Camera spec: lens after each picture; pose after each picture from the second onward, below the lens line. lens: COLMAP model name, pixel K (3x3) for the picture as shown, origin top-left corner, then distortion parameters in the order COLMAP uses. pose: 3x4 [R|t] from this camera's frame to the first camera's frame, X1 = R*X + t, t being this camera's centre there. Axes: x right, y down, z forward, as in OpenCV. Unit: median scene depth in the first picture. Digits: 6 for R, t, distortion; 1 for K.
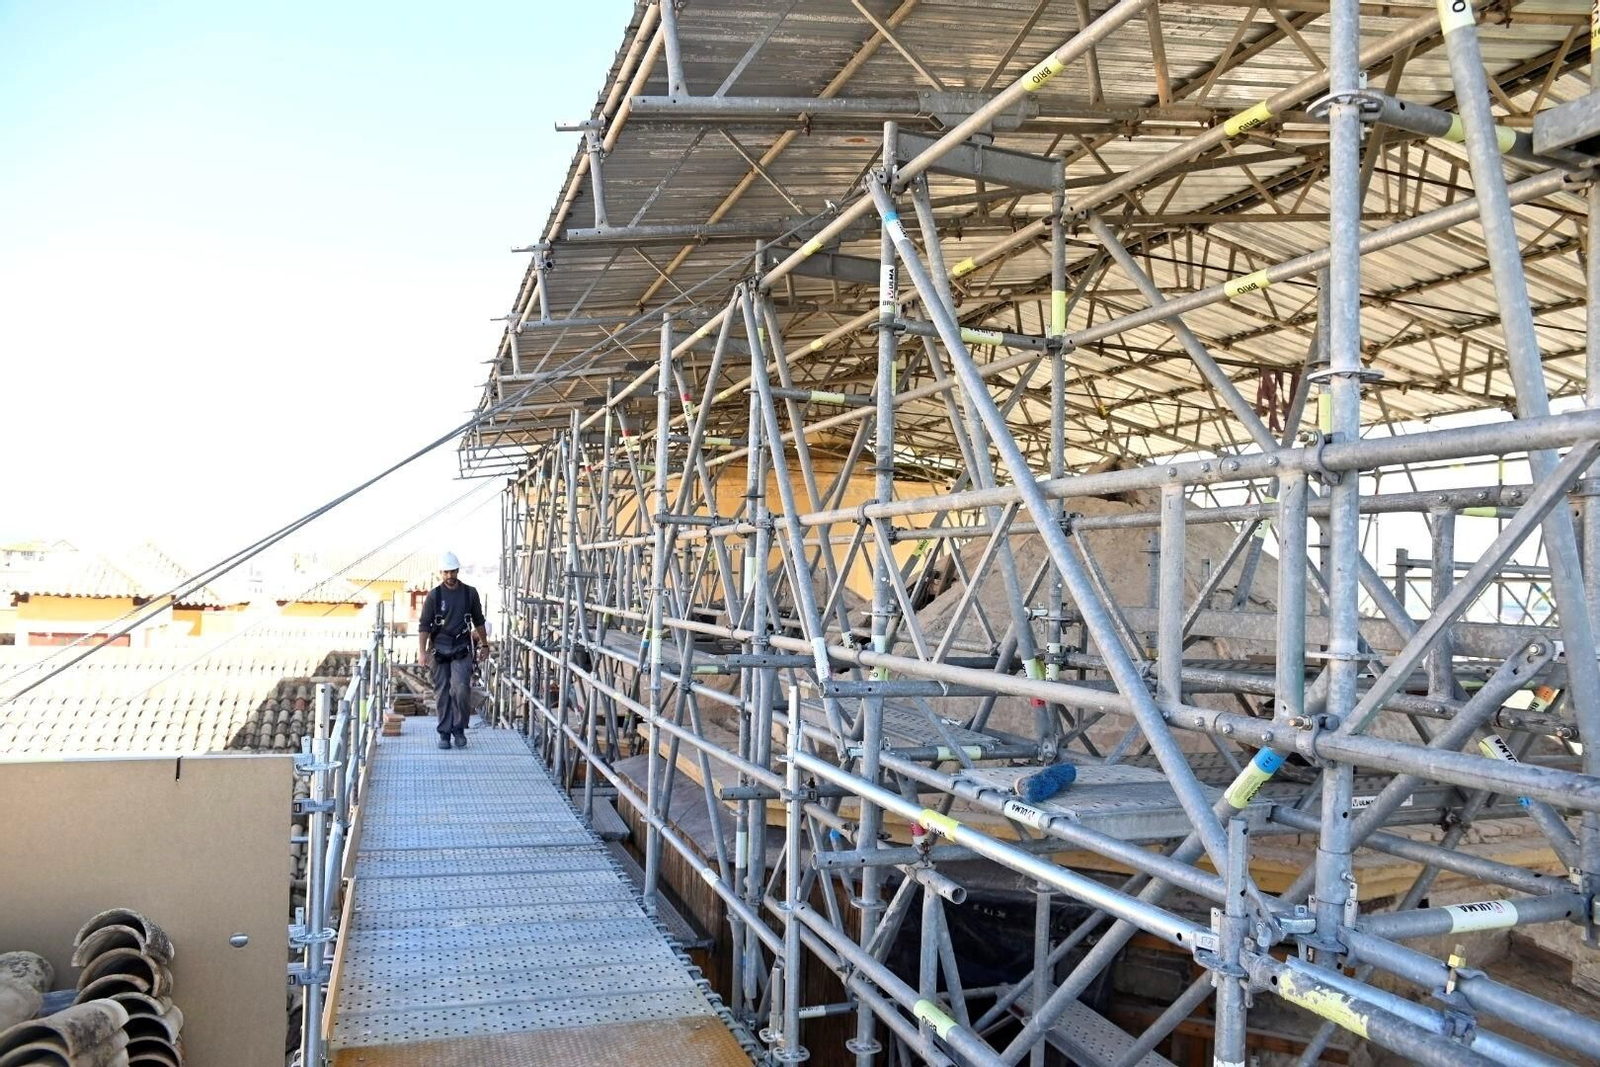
lens RADIAL K [[1095.4, 0, 802.3], [0, 1095.4, 533.5], [0, 0, 1]] dist [-0.115807, 0.096627]
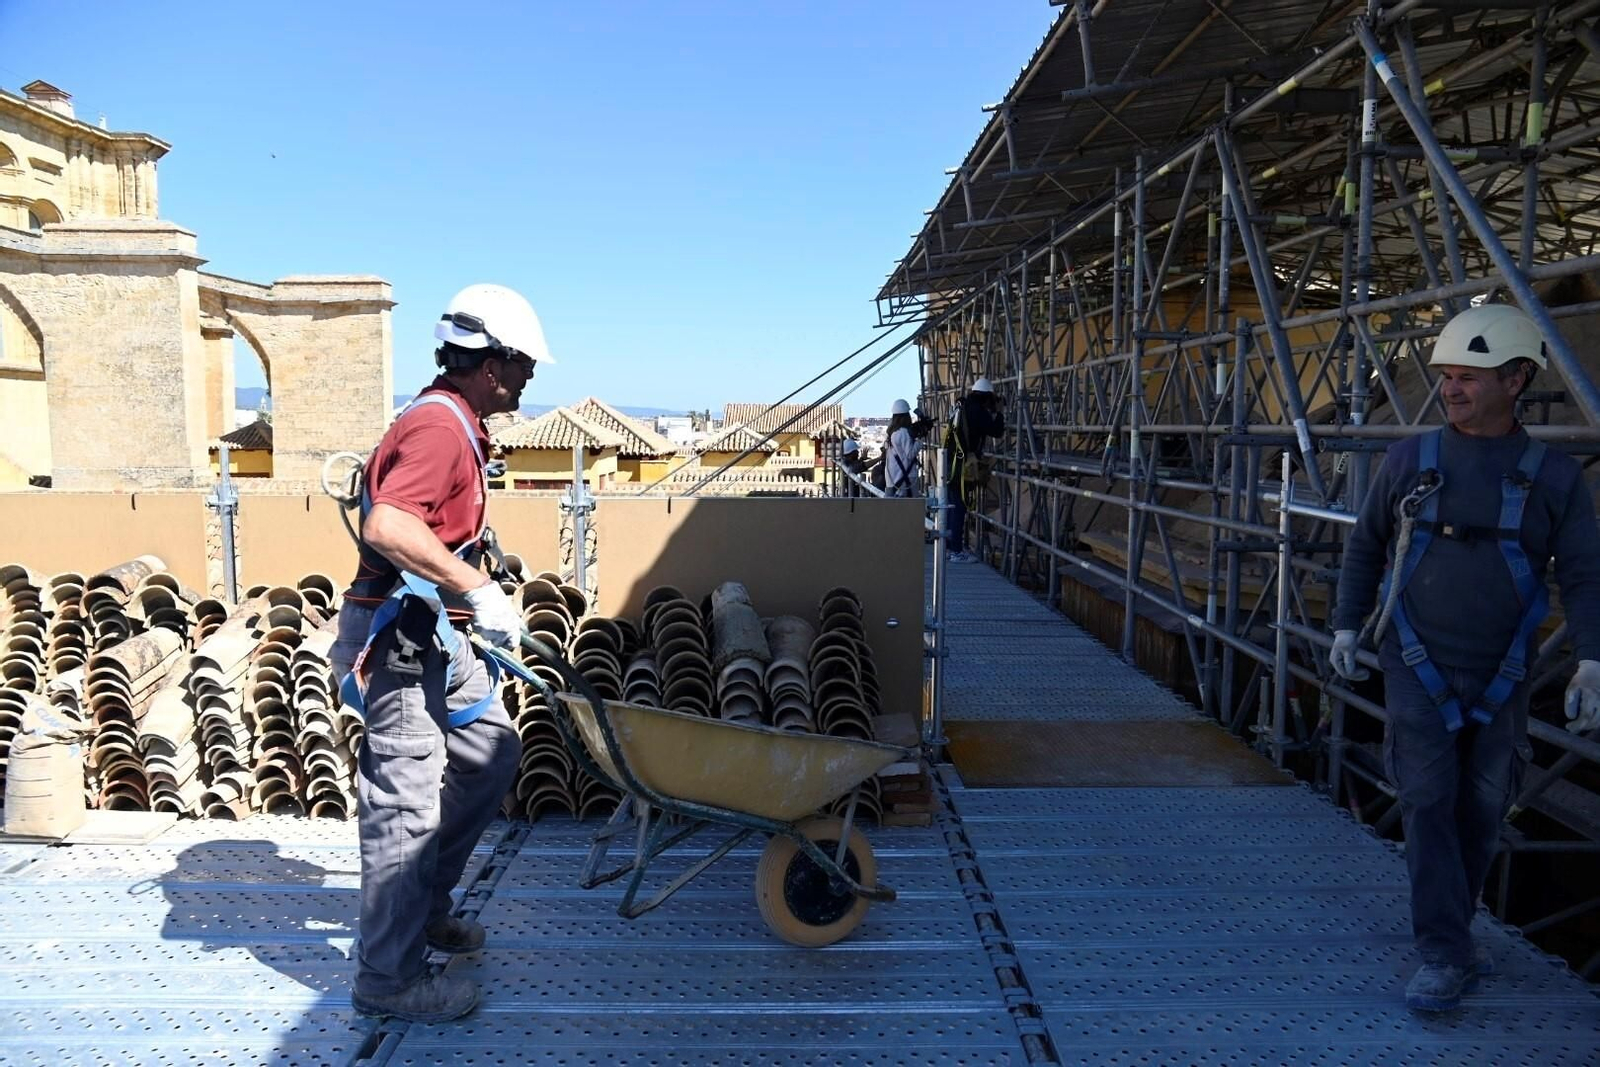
lens RADIAL K [[1096.6, 0, 810.1], [0, 1096.6, 536.7], [0, 0, 1]] dist [-0.114369, 0.094149]
pose [[0.945033, 0.008289, -0.326869, -0.081483], [0.037324, 0.990409, 0.133027, 0.033472], [0.324837, -0.137915, 0.935661, -0.239766]]
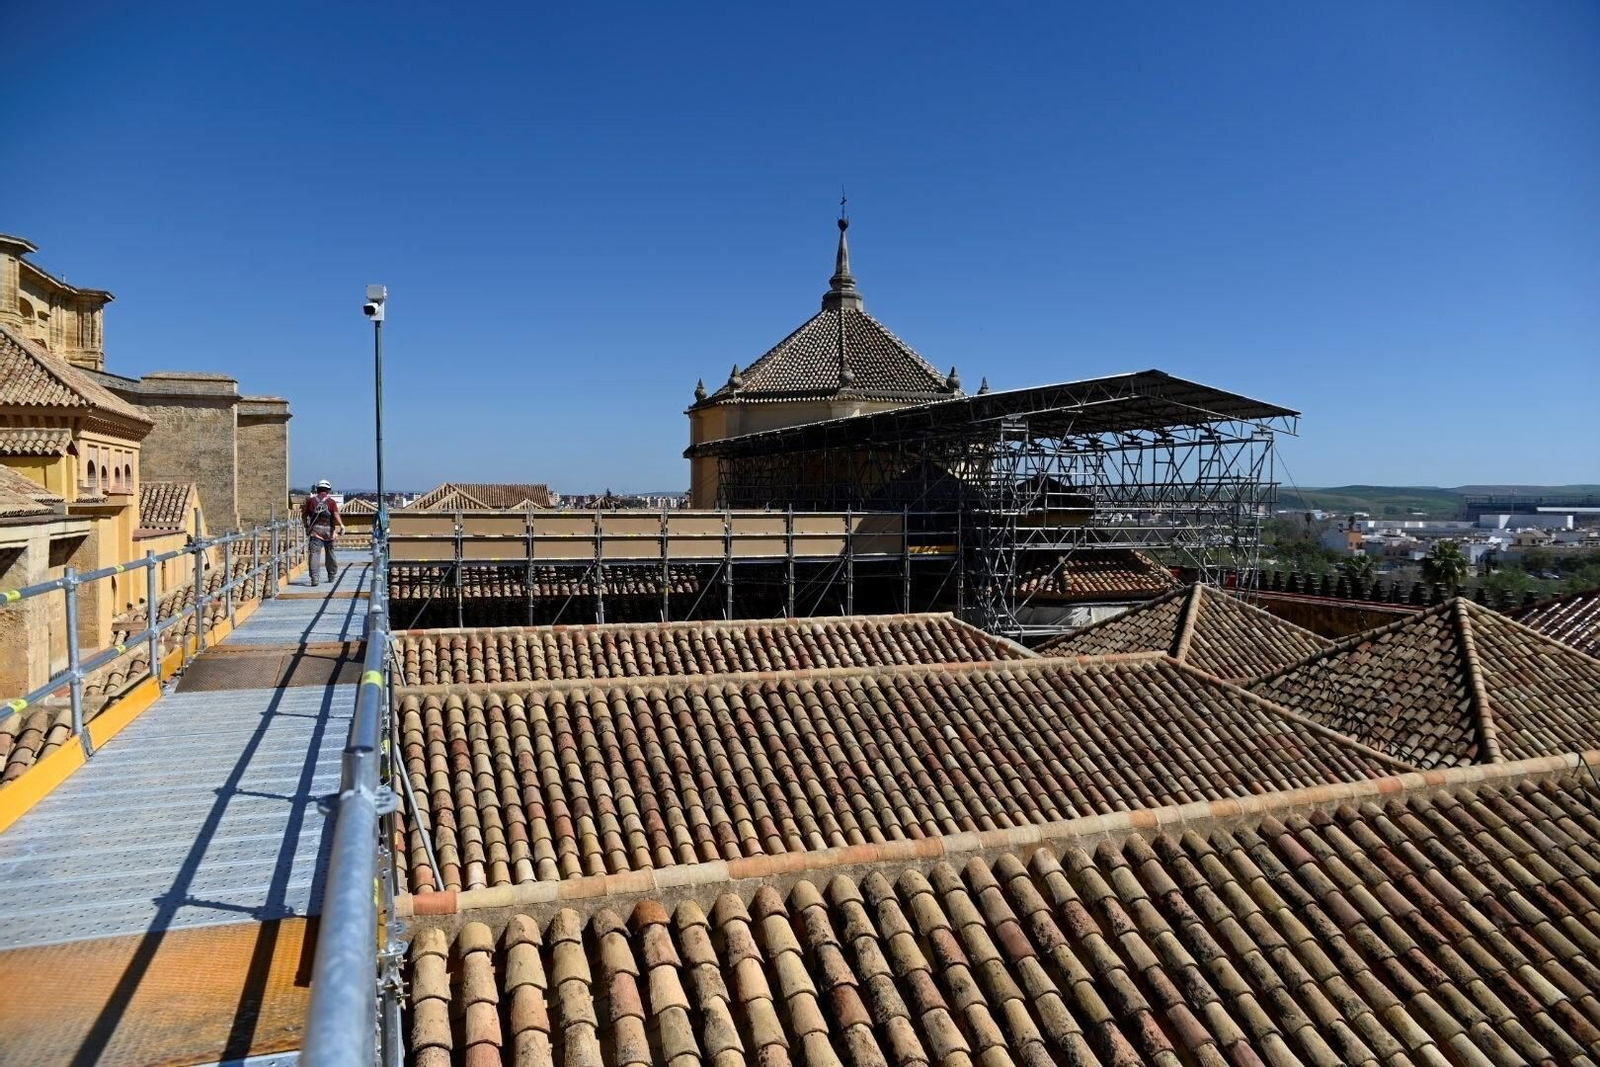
lens RADIAL K [[1095.4, 0, 802.3], [0, 1095.4, 533.5], [0, 0, 1]] dist [-0.115807, 0.096627]
pose [[0.999411, -0.030008, 0.016648, -0.415749], [0.028684, 0.996788, 0.074776, -0.191412], [-0.018839, -0.074255, 0.997061, -5.272922]]
